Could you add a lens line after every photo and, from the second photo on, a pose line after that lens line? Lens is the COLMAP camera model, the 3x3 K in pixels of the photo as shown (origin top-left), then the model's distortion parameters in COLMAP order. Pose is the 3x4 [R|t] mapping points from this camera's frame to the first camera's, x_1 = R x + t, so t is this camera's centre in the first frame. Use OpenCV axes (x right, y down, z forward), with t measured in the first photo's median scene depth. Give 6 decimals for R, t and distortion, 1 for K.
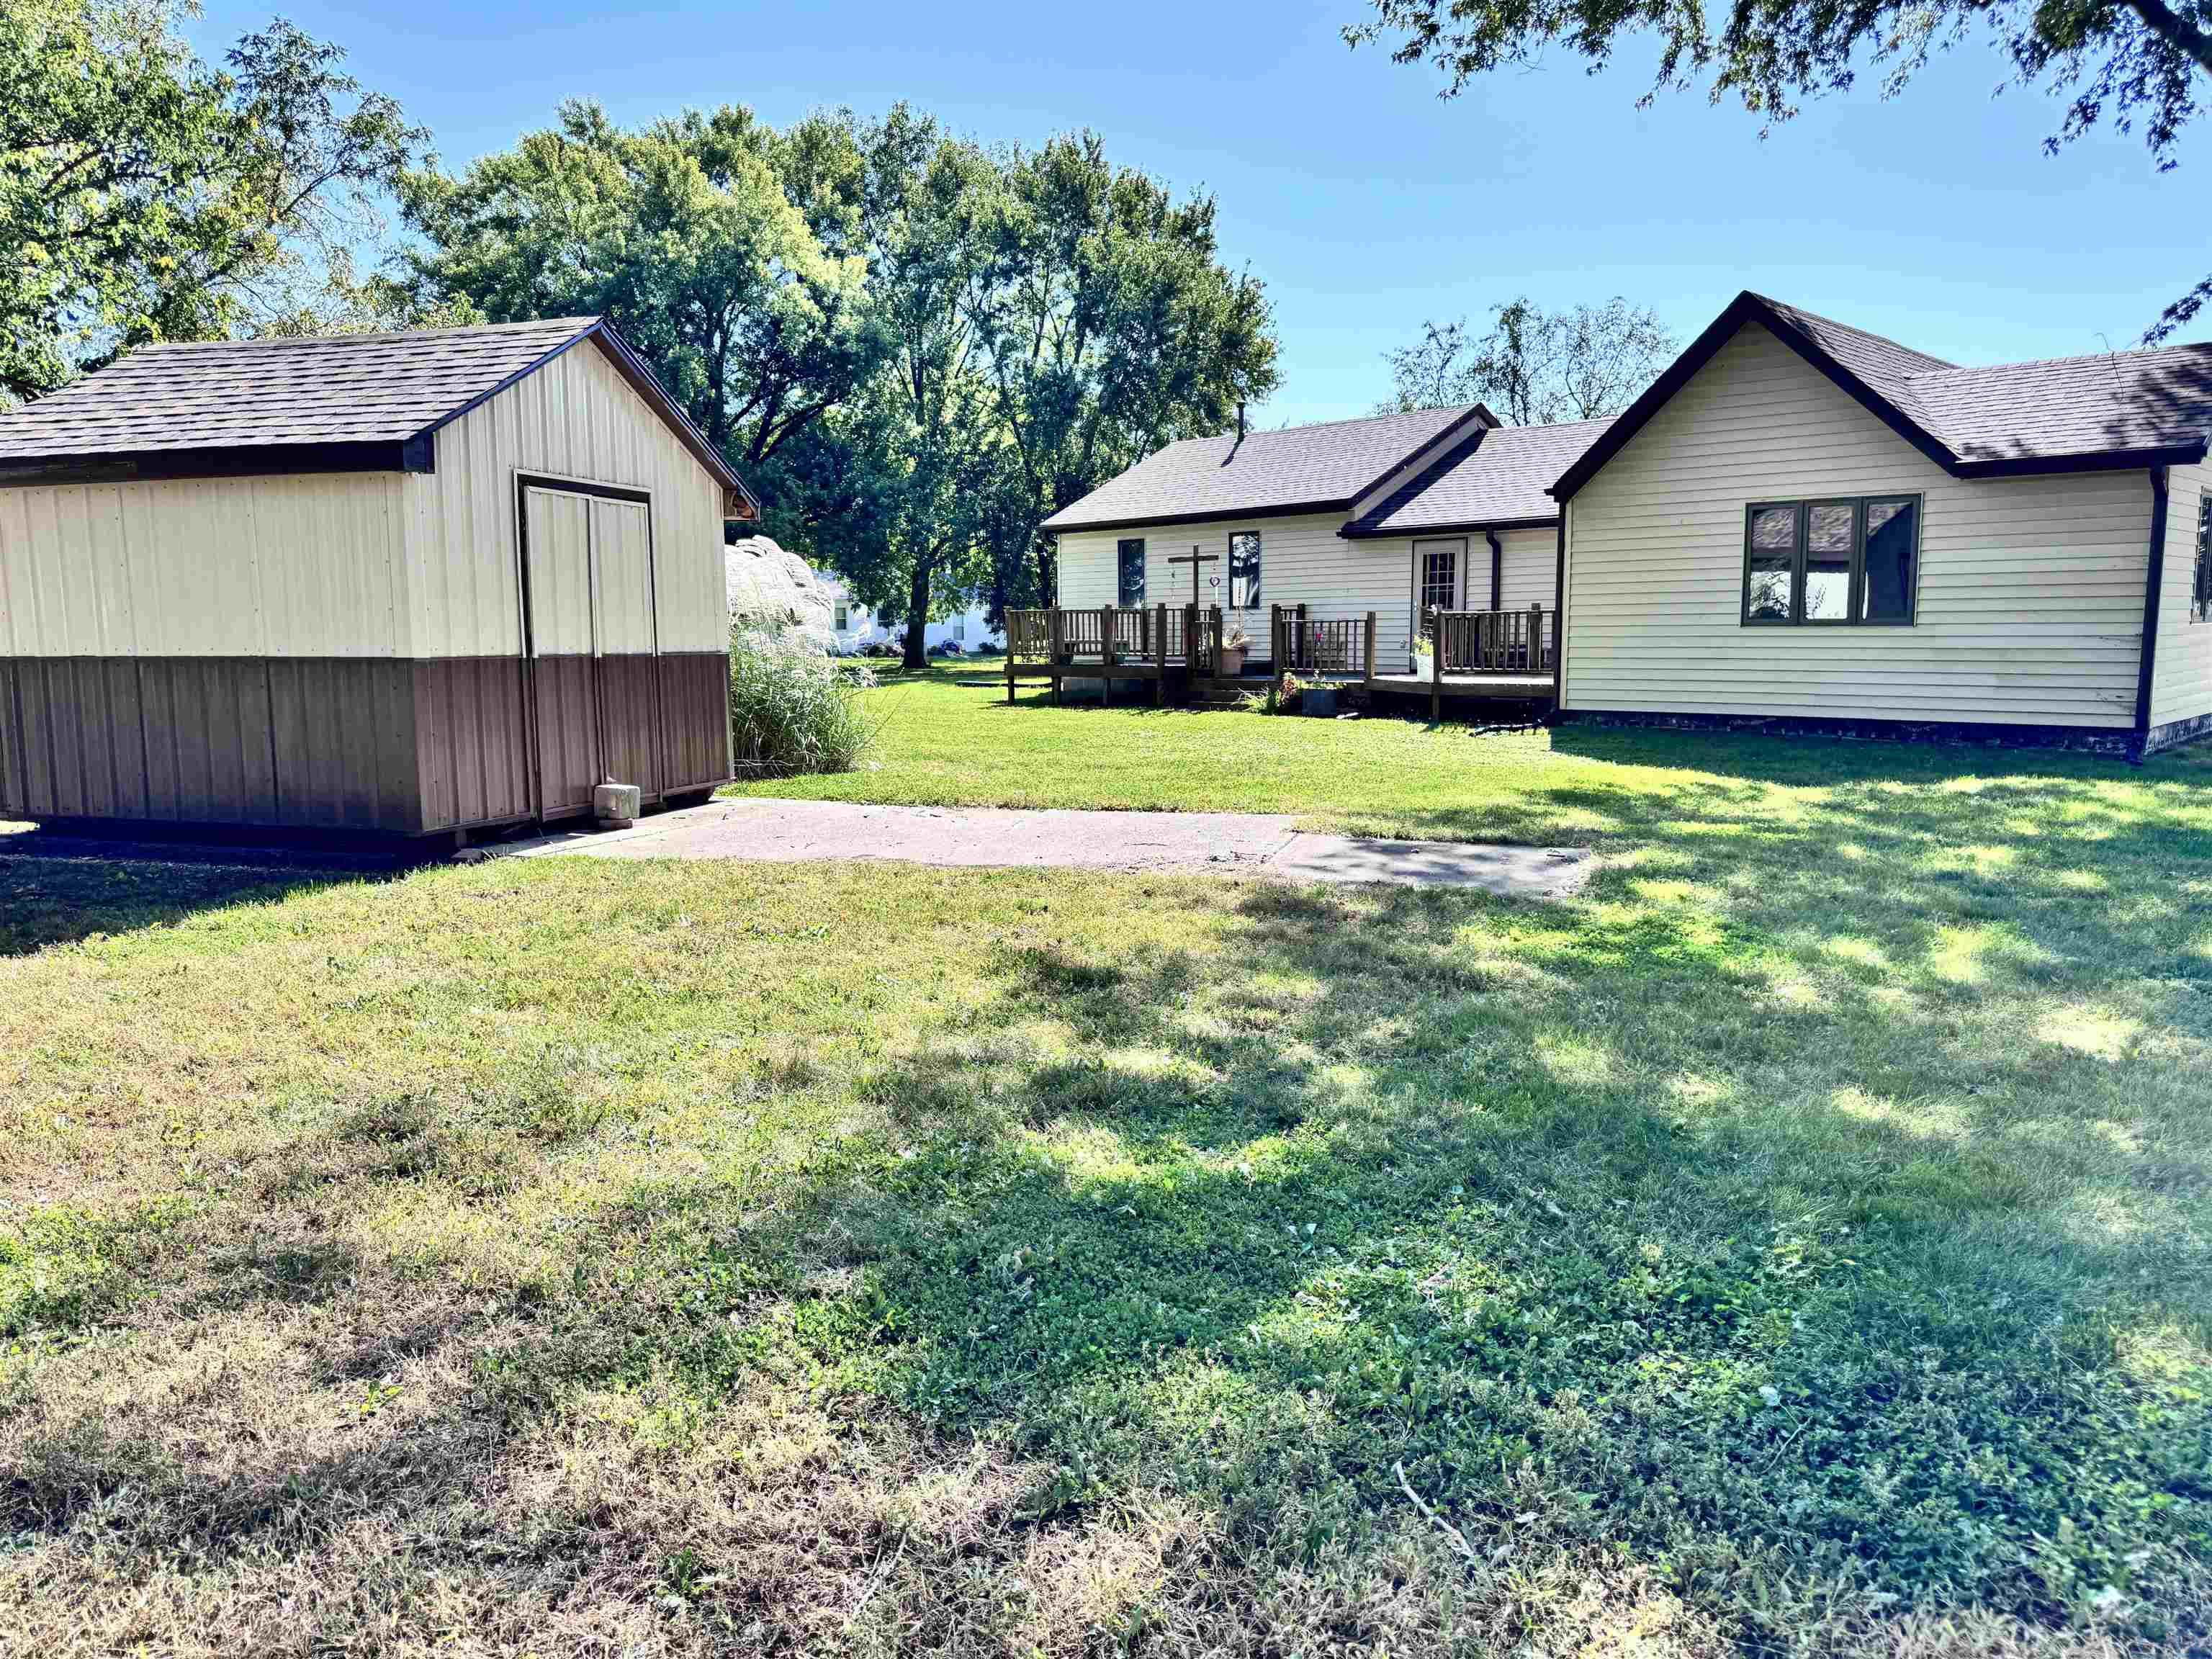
lens RADIAL K [[1544.9, 0, 1096.7], [0, 1544.9, 860.4], [0, 0, 1]] dist [0.091656, -0.181837]
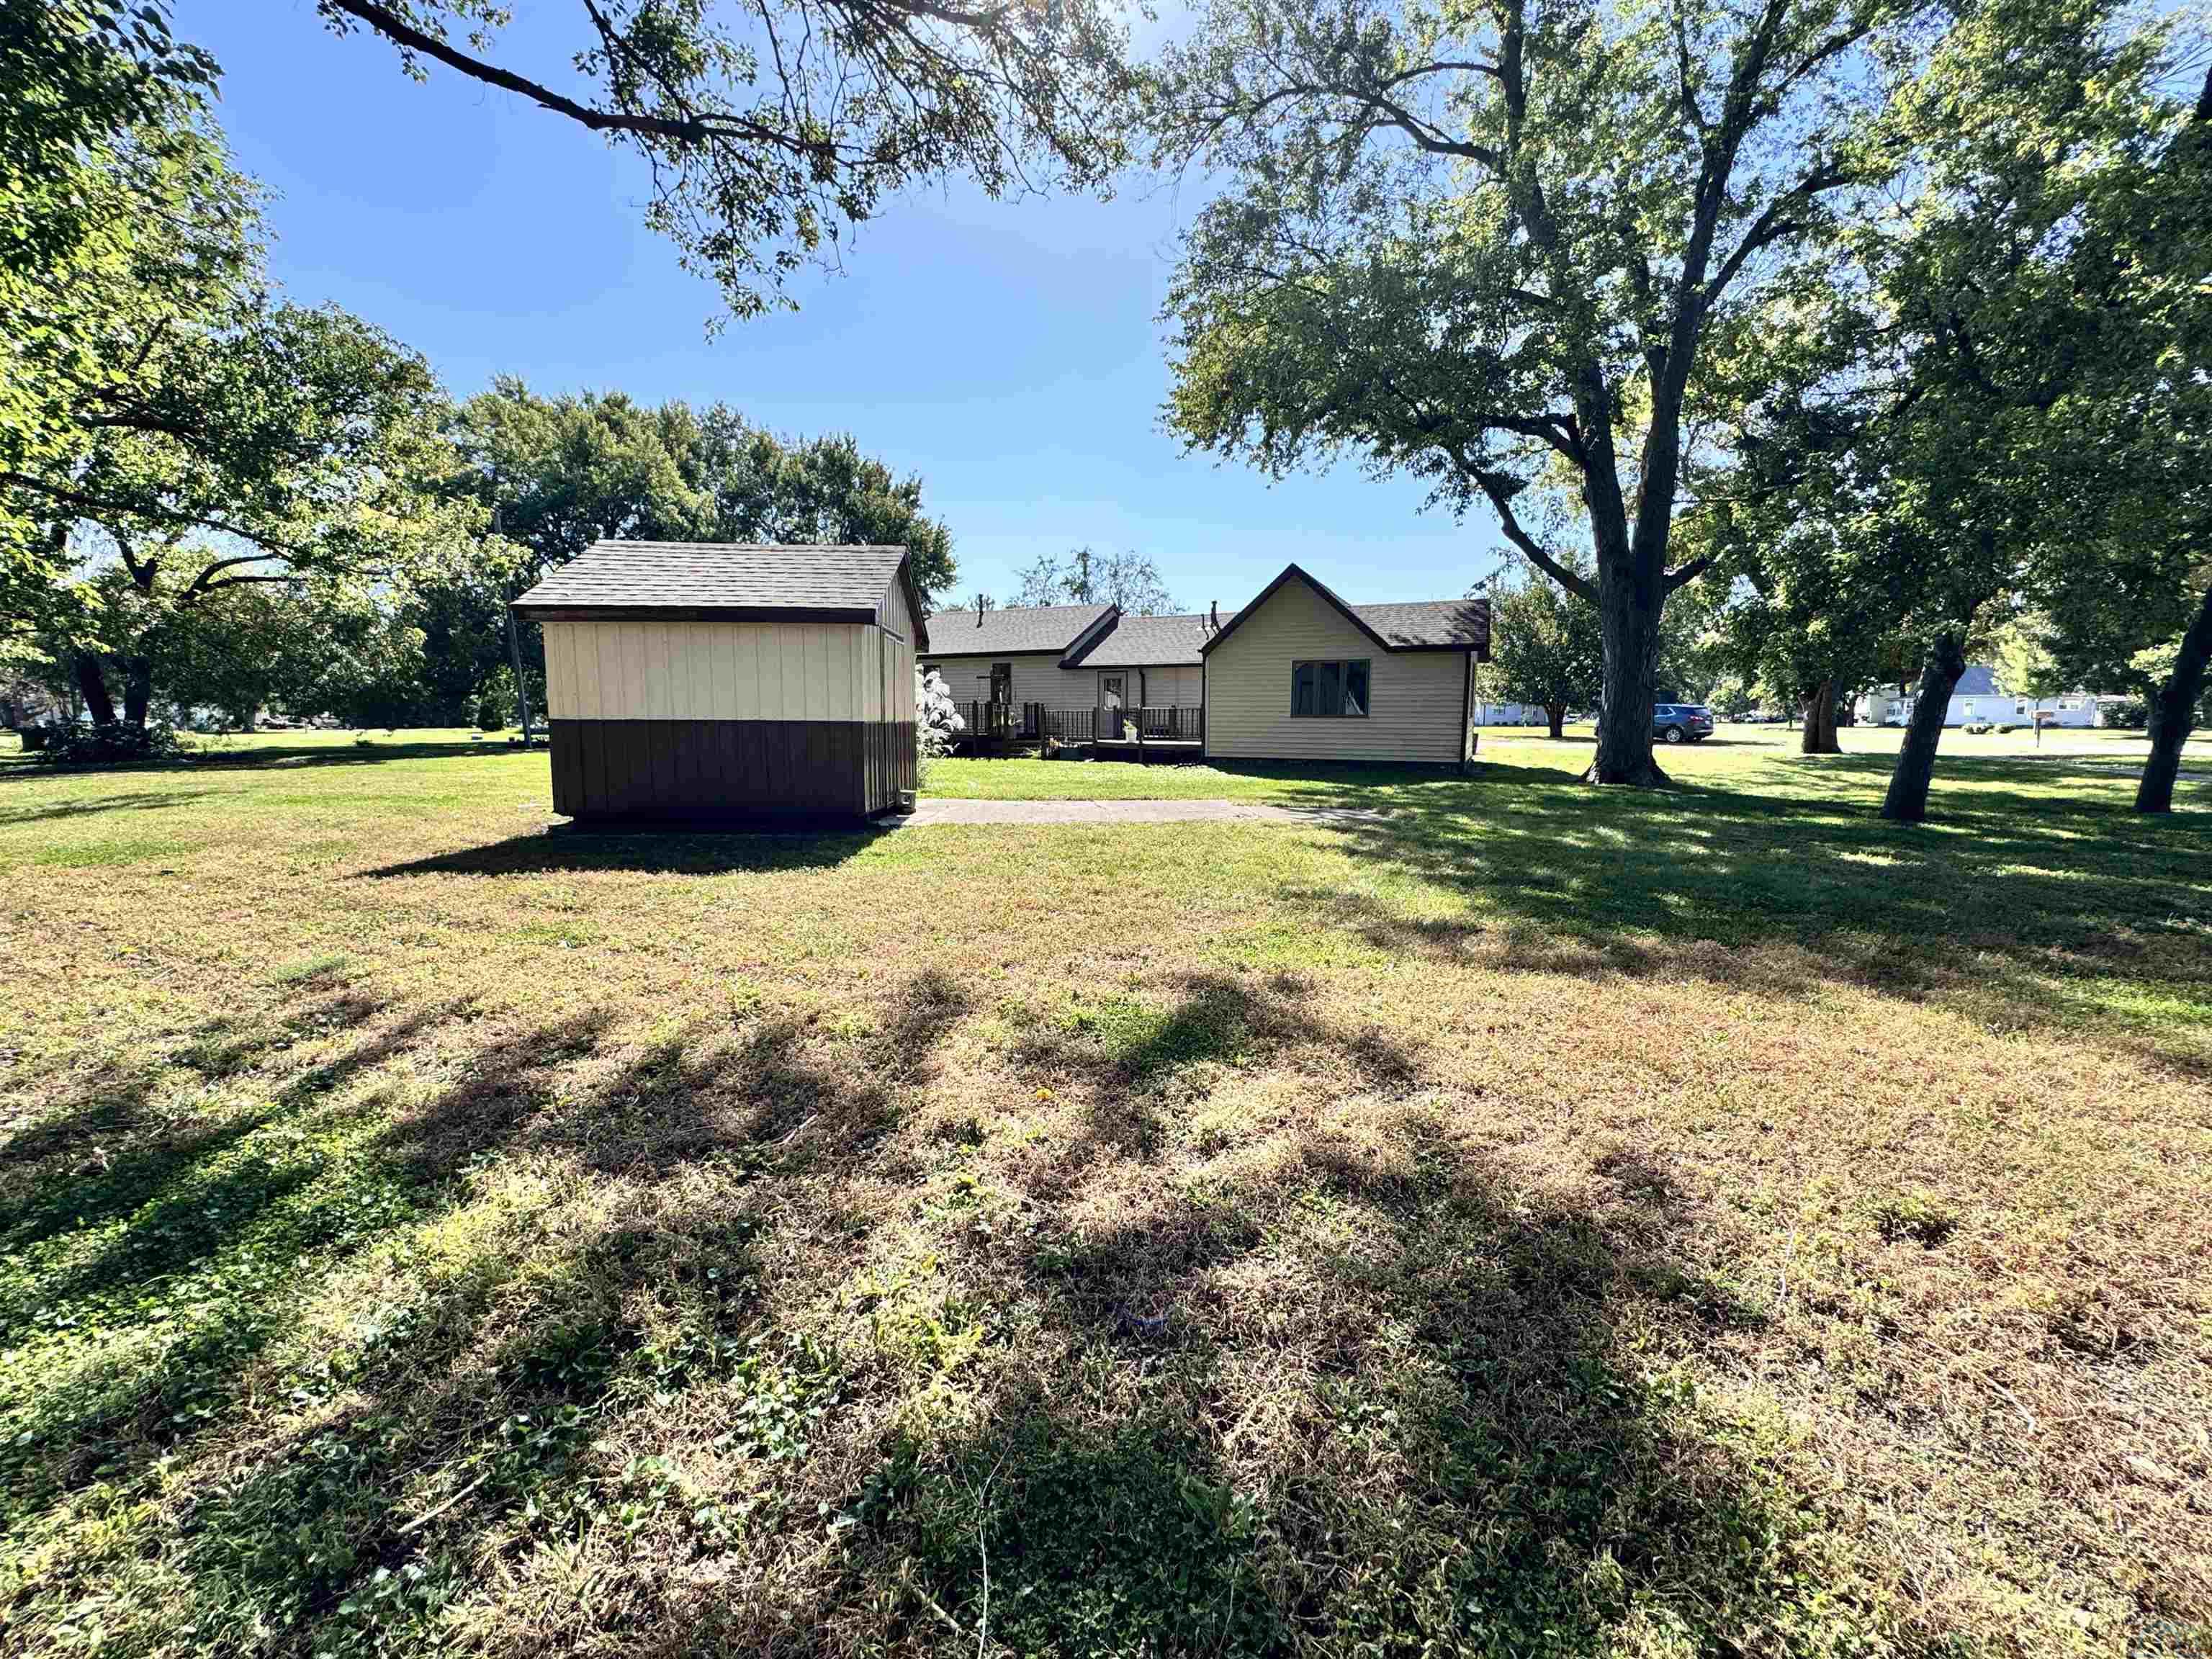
lens RADIAL K [[880.1, 0, 1106.0], [0, 880.1, 829.5], [0, 0, 1]] dist [0.000580, -0.000047]
pose [[0.941090, -0.030799, 0.336750, -0.159582], [0.038248, 0.999148, -0.015506, 0.009549], [-0.335985, 0.027472, 0.941467, -0.039780]]
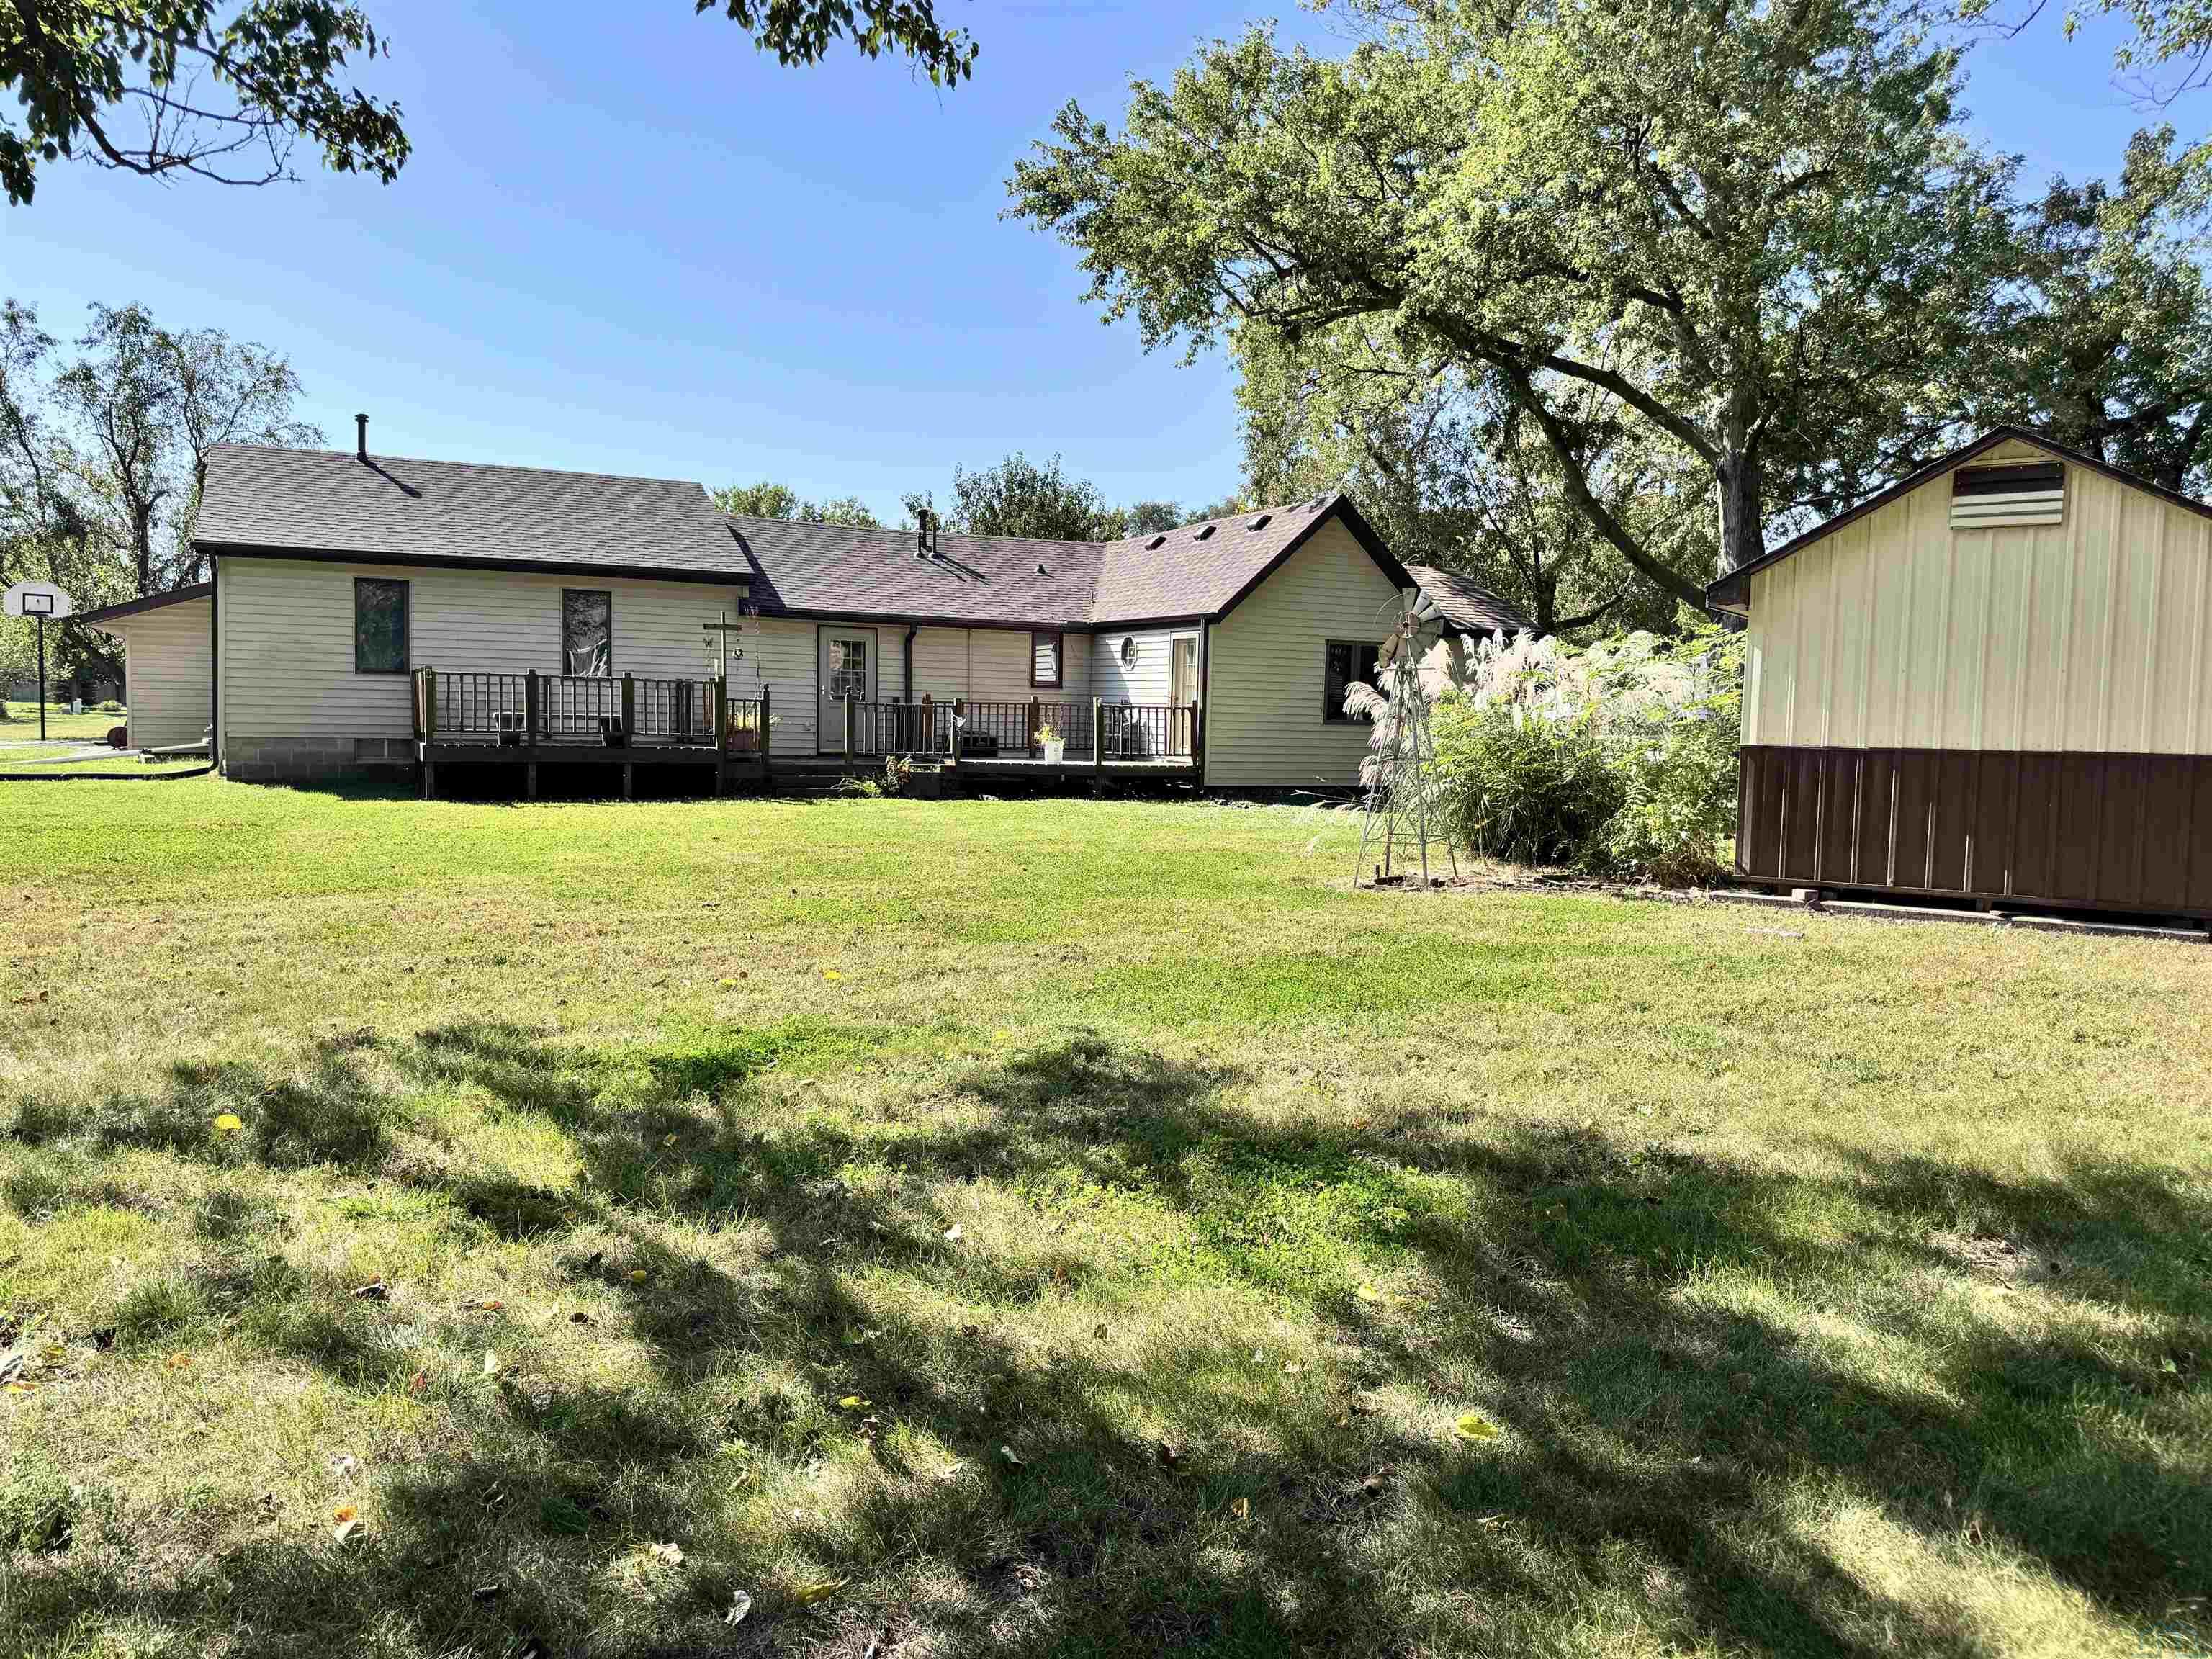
lens RADIAL K [[1544.9, 0, 1096.7], [0, 1544.9, 860.4], [0, 0, 1]] dist [0.091656, -0.181837]
pose [[0.278659, -0.071322, 0.957738, -0.679046], [0.113897, 0.992655, 0.040783, -0.070181], [-0.953612, 0.097719, 0.284736, 0.523284]]
